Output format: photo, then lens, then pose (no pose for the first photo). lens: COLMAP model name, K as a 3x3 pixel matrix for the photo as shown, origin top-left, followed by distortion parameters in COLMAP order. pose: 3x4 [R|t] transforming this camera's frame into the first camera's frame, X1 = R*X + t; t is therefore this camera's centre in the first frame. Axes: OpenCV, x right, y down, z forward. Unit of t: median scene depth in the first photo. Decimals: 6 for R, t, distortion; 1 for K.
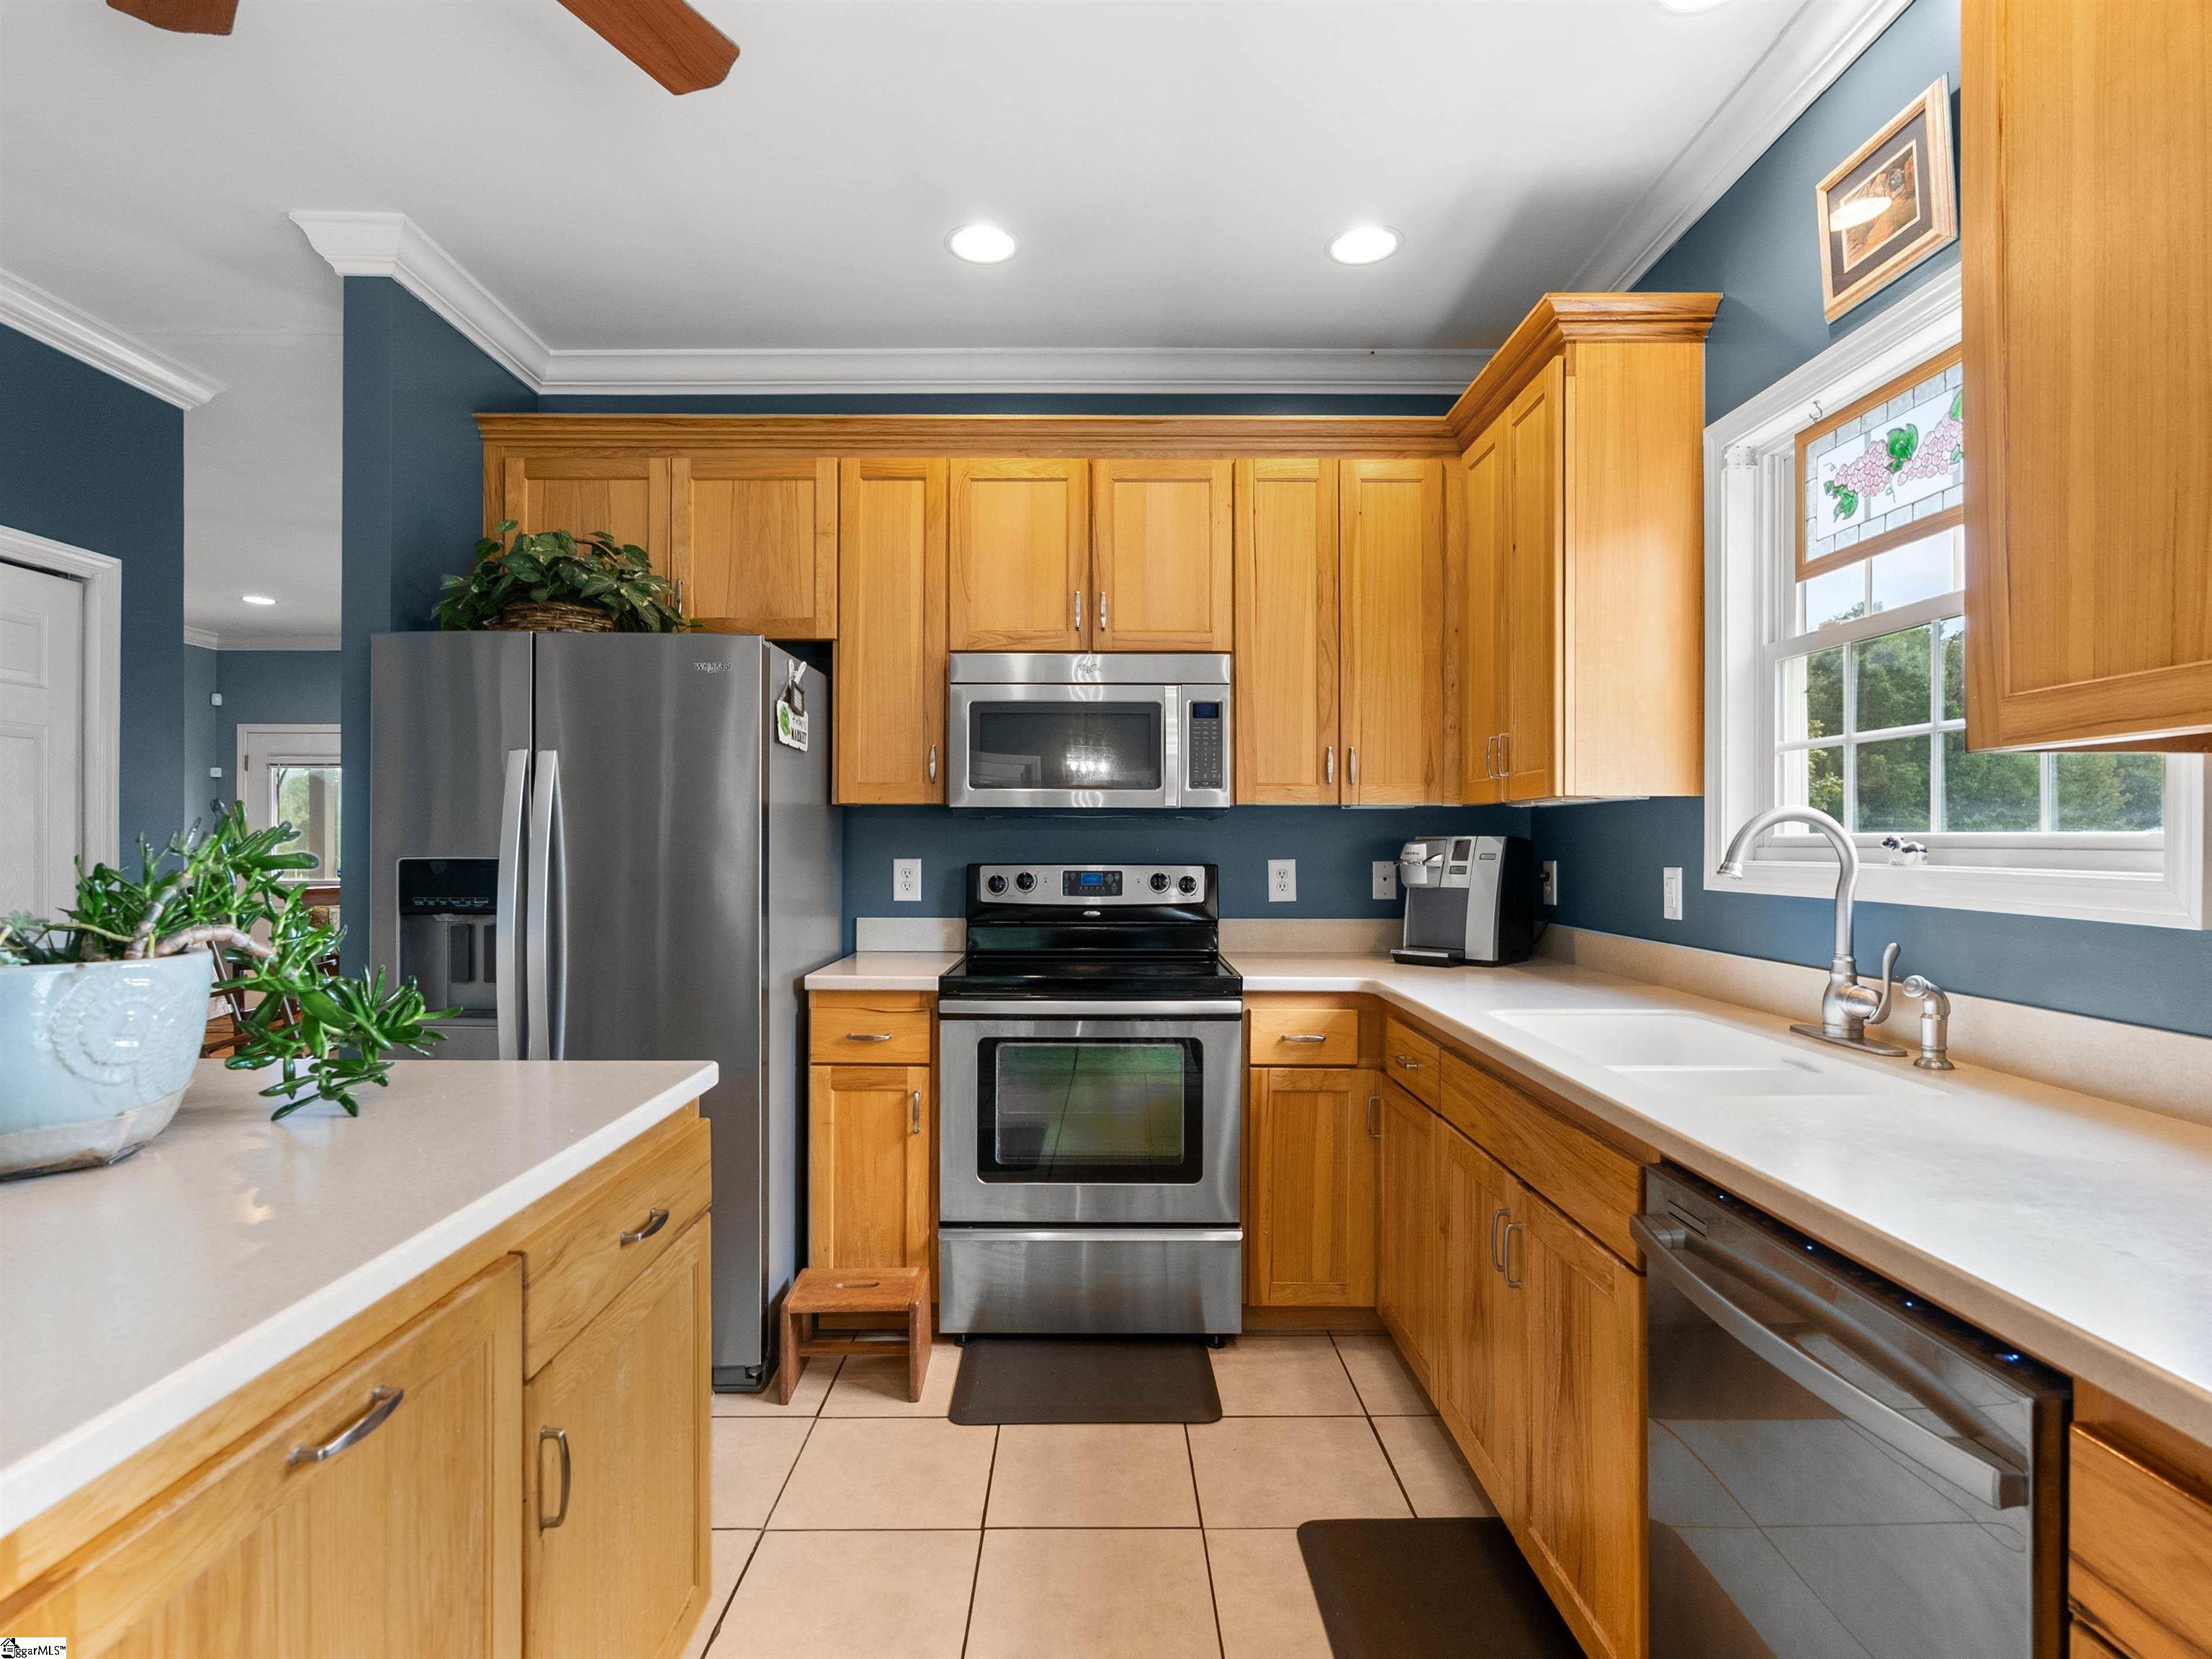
lens RADIAL K [[1123.5, 0, 1090.8], [0, 1123.5, 838.8], [0, 0, 1]] dist [-0.014287, 0.004346]
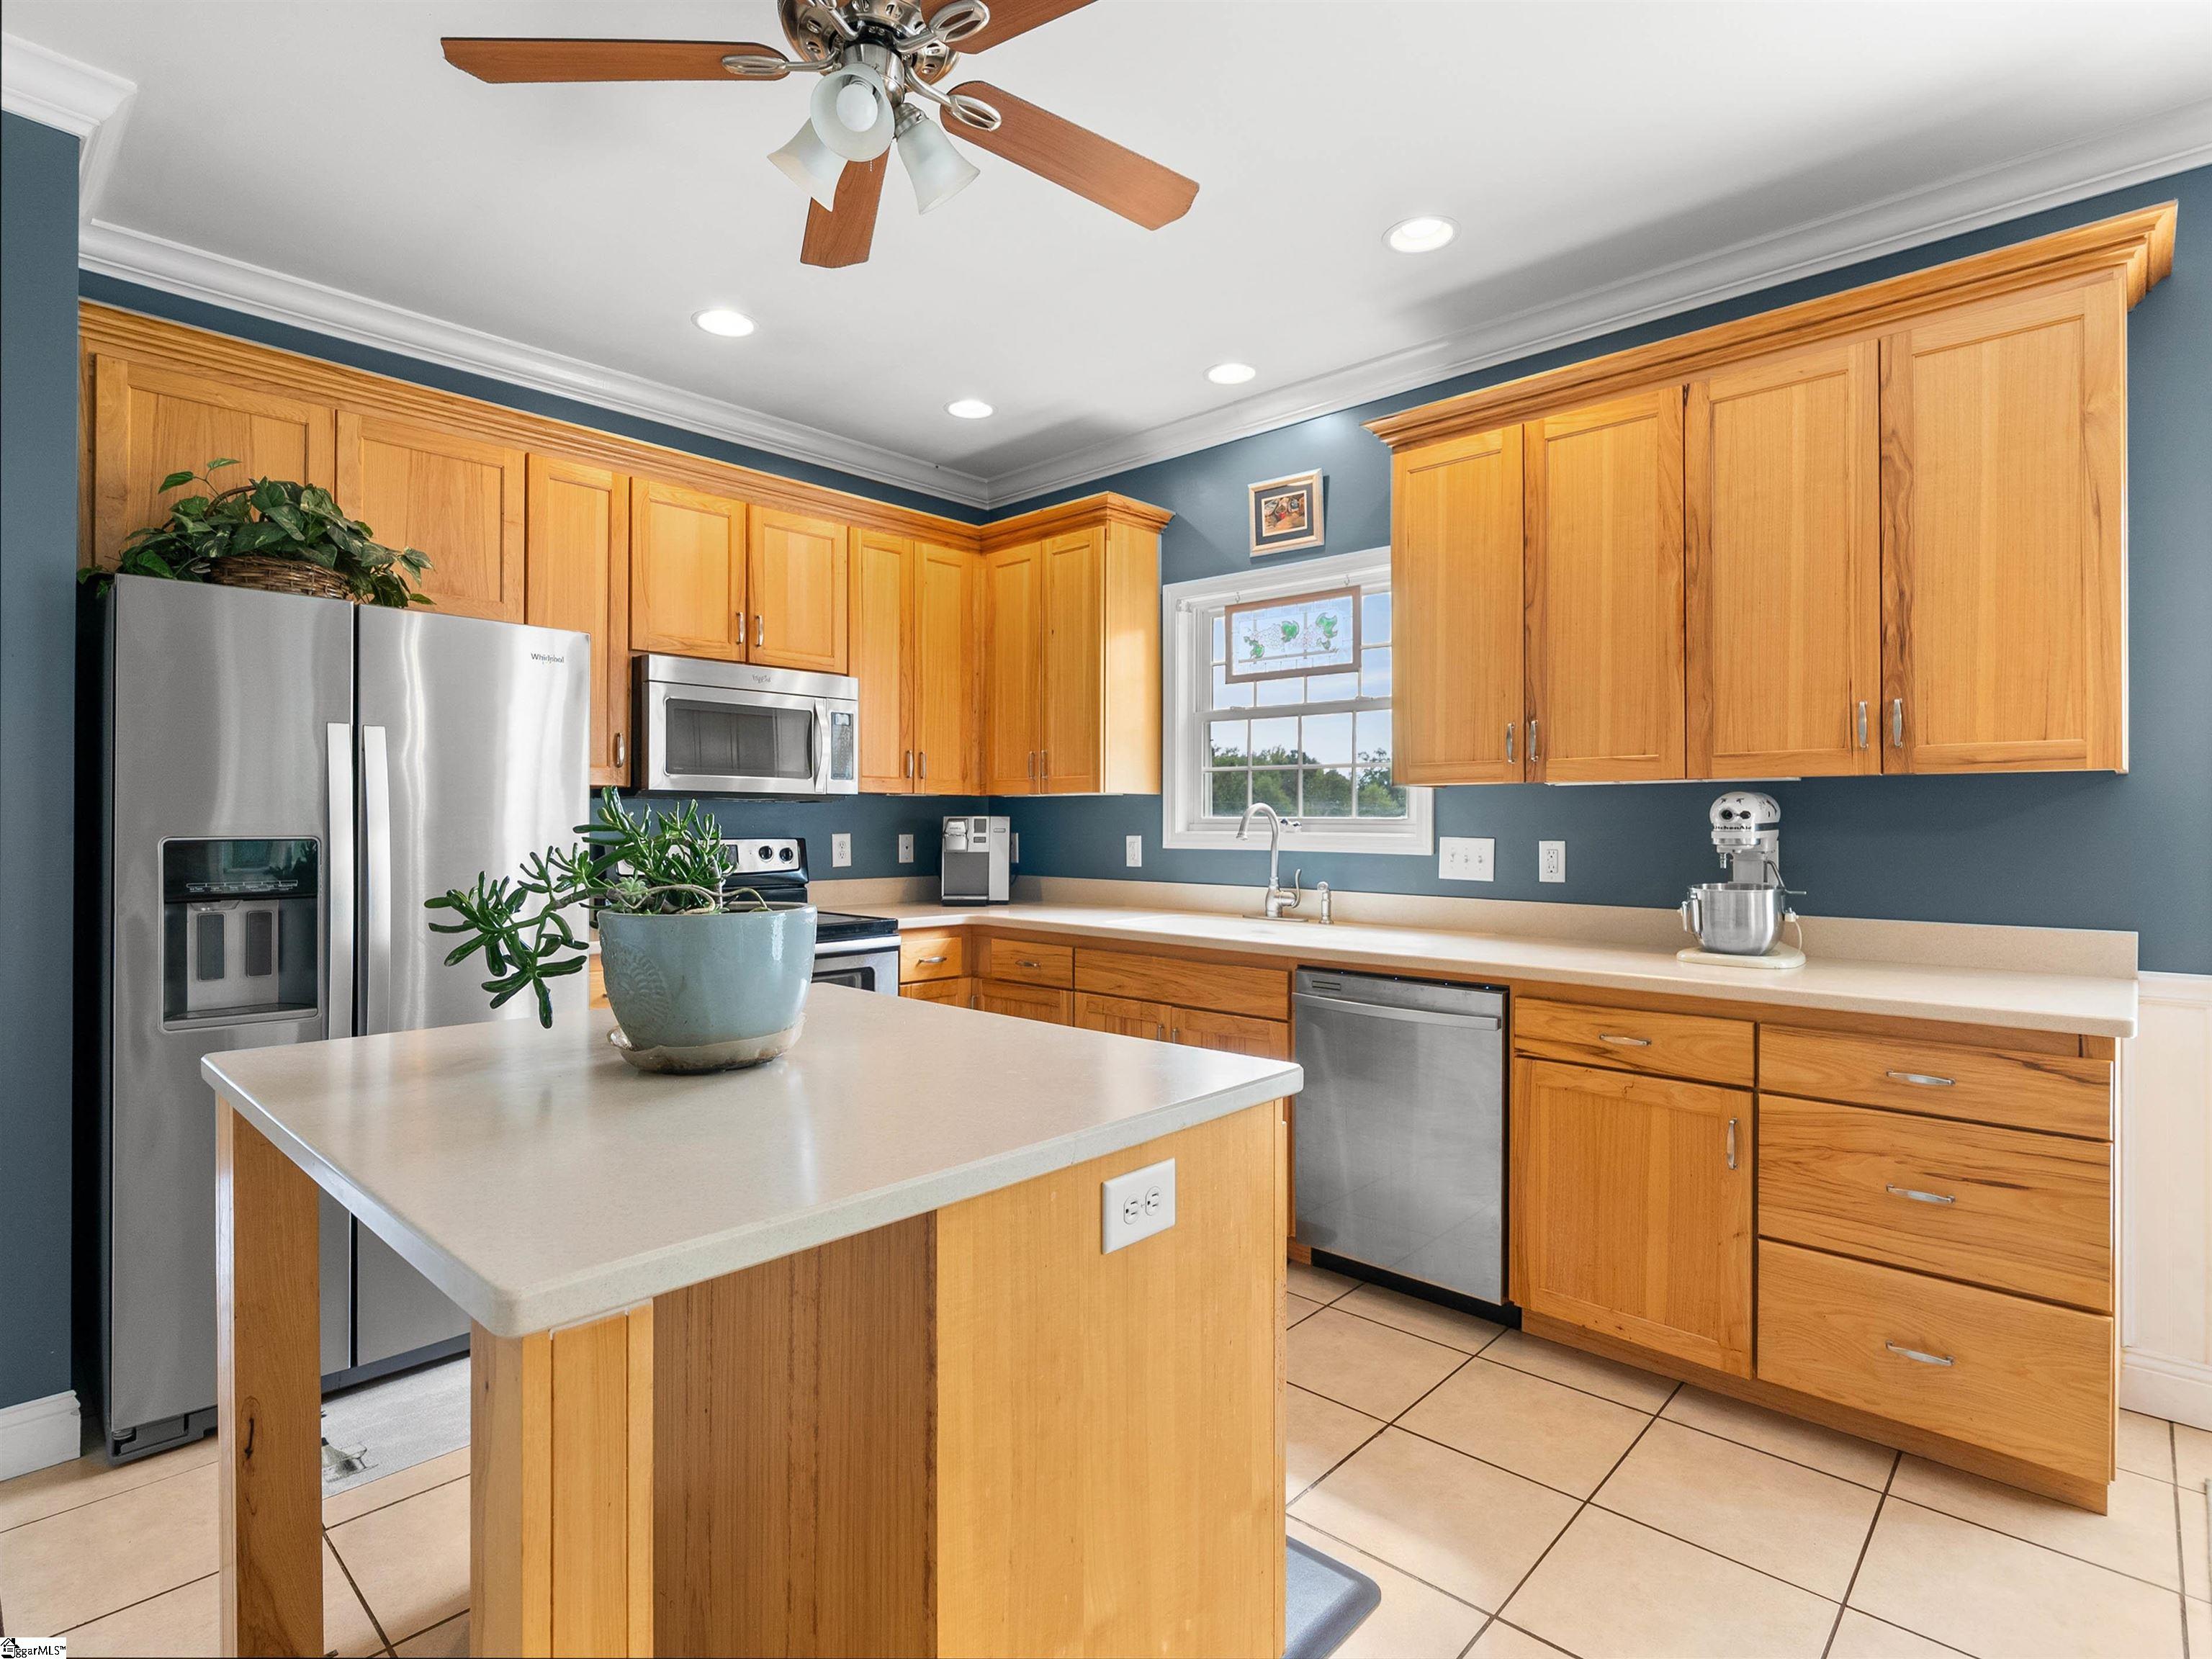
lens RADIAL K [[1123.5, 0, 1084.5], [0, 1123.5, 817.8], [0, 0, 1]] dist [-0.014287, 0.004346]
pose [[0.688182, 0.001856, 0.725536, -0.648682], [-0.003768, 0.999992, 0.001016, -0.002665], [-0.725529, -0.003433, 0.688183, -0.099062]]
